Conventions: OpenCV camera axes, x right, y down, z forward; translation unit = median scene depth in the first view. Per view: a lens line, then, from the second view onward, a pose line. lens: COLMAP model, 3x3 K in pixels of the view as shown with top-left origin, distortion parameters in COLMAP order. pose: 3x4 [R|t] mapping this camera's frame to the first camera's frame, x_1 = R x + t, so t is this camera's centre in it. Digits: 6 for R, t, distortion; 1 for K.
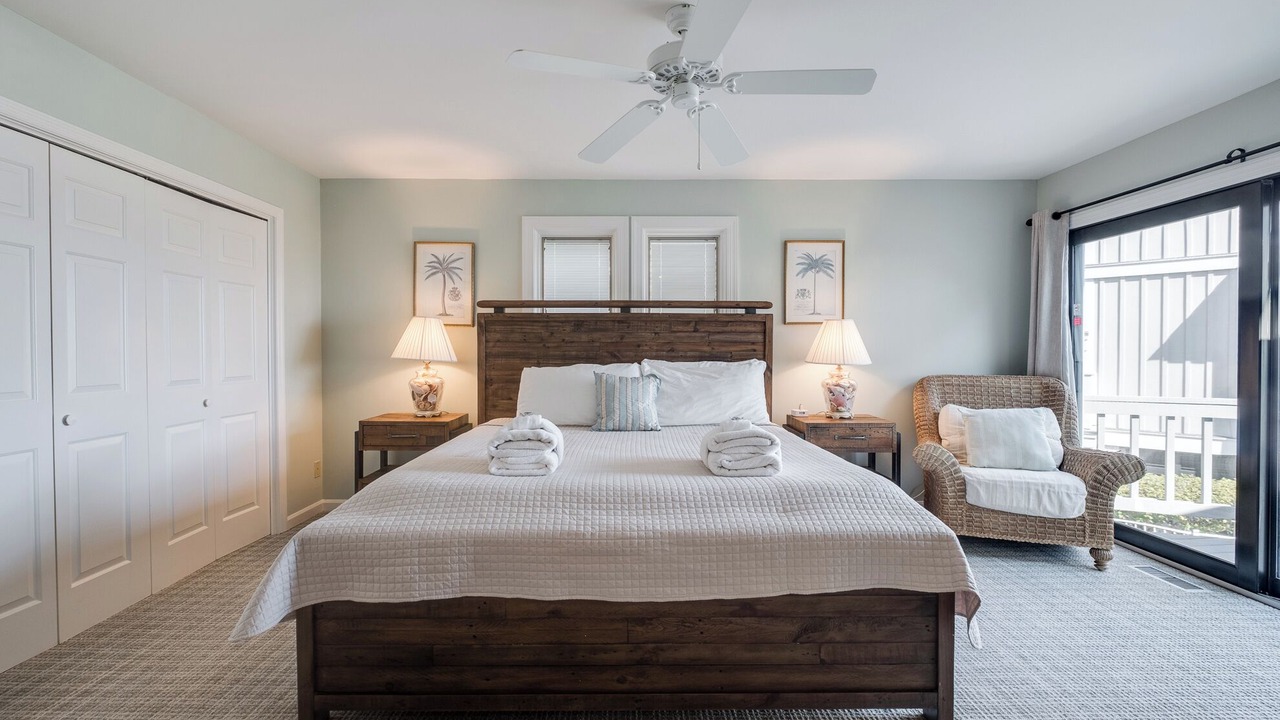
lens RADIAL K [[551.9, 0, 637.4], [0, 551.9, 362.9], [0, 0, 1]] dist [-0.002128, -0.000783]
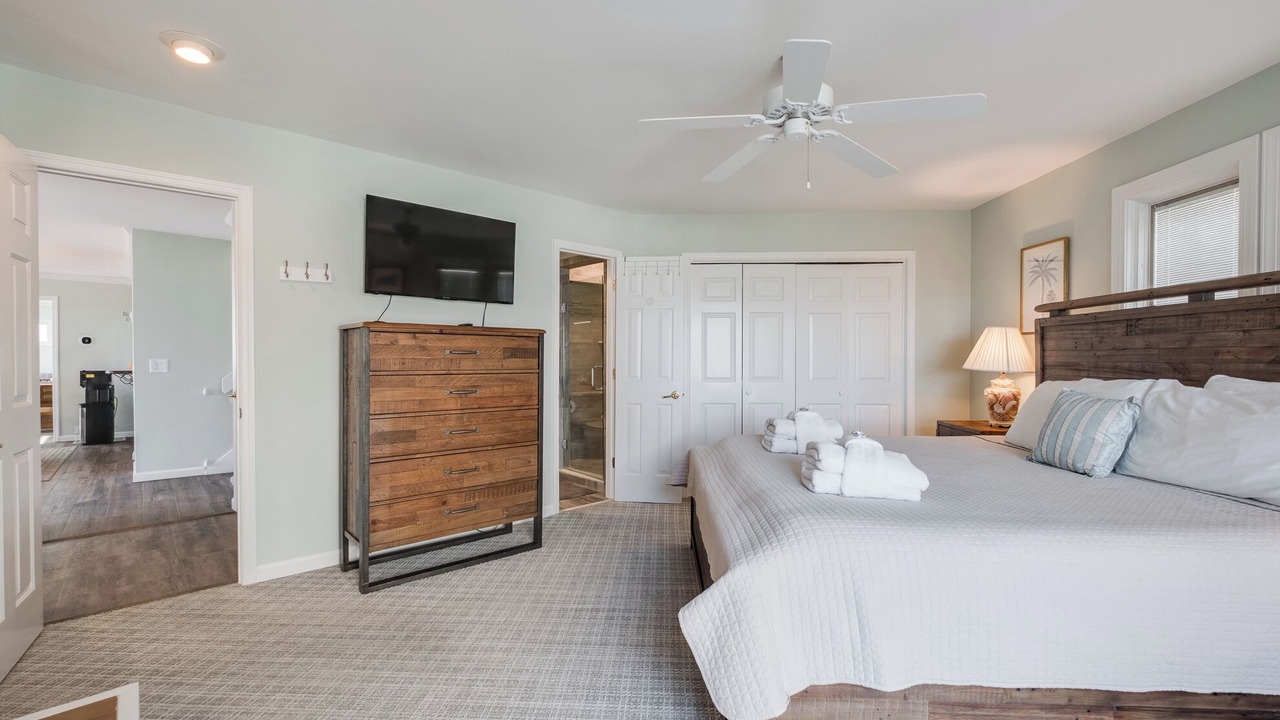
lens RADIAL K [[551.9, 0, 637.4], [0, 551.9, 362.9], [0, 0, 1]] dist [-0.002128, -0.000783]
pose [[-0.047273, 0.007659, -0.998853, 0.657689], [0.008485, 0.999938, 0.007266, -0.029639], [0.998846, -0.008131, -0.047335, 0.373560]]
